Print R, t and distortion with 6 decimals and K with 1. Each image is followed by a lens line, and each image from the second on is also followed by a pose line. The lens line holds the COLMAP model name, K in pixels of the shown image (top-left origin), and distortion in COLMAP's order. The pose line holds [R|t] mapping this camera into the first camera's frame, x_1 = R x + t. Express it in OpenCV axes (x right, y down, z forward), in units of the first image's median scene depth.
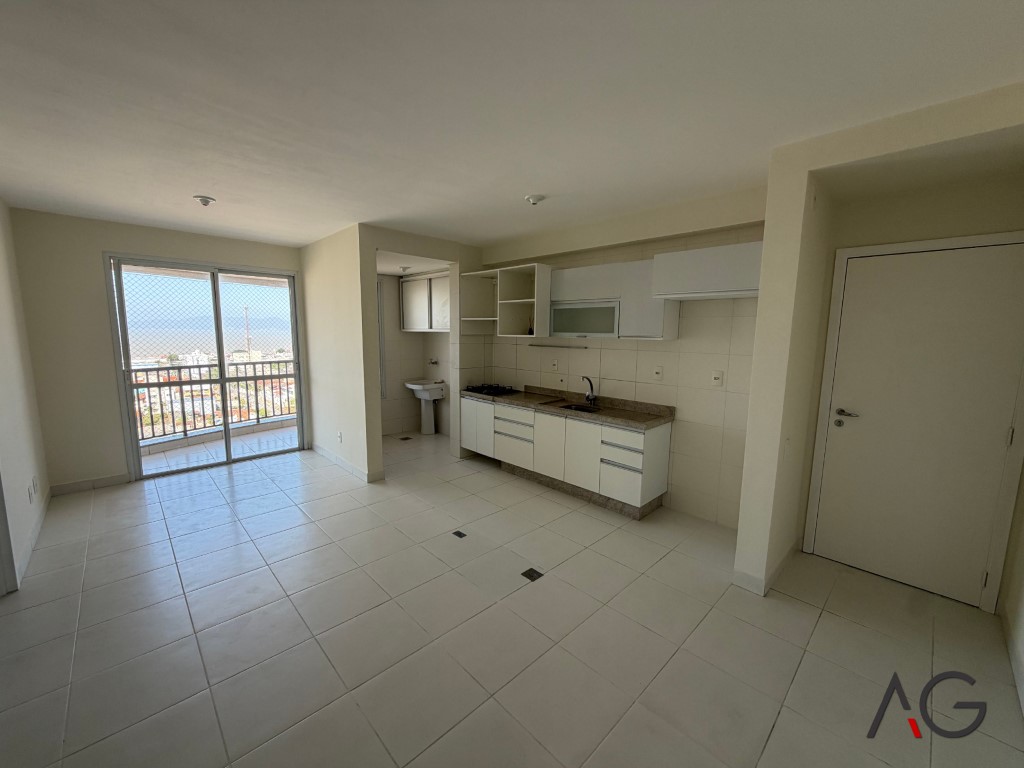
lens RADIAL K [[409.5, 0, 509.4], [0, 409.5, 386.5], [0, 0, 1]] dist [0.003611, -0.001892]
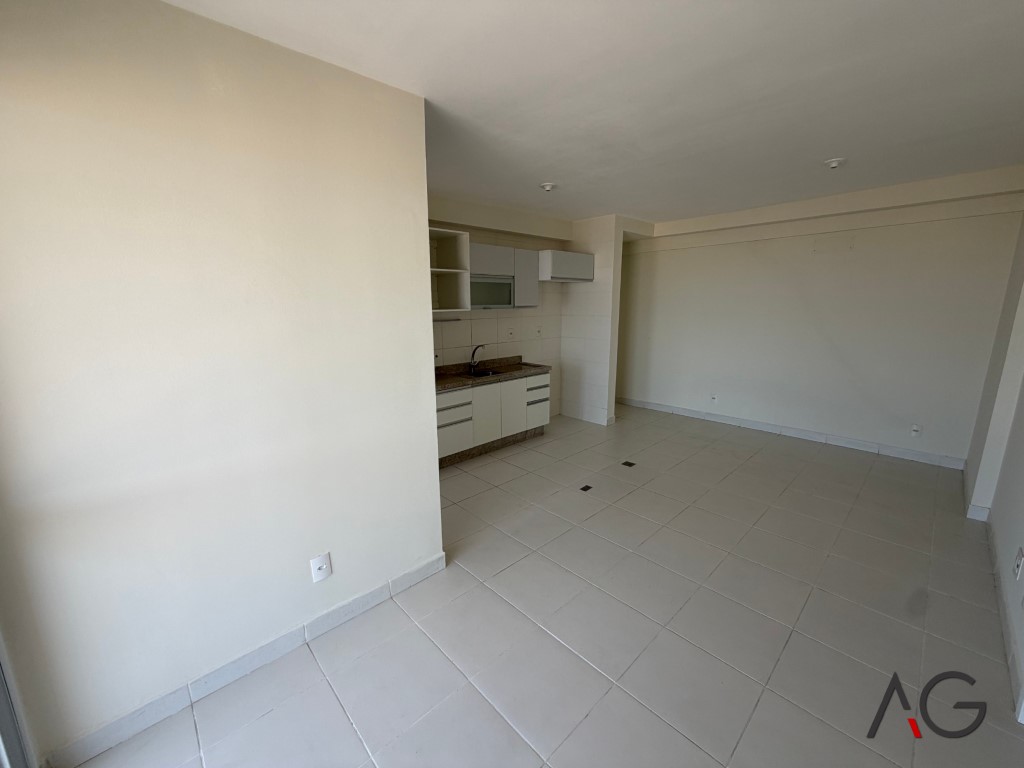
lens RADIAL K [[409.5, 0, 515.5], [0, 409.5, 383.5], [0, 0, 1]] dist [0.003611, -0.001892]
pose [[-0.005347, -0.207586, 0.978202, -0.822263], [0.143417, 0.967944, 0.206194, -0.123748], [-0.989648, 0.141394, 0.024596, 0.800538]]
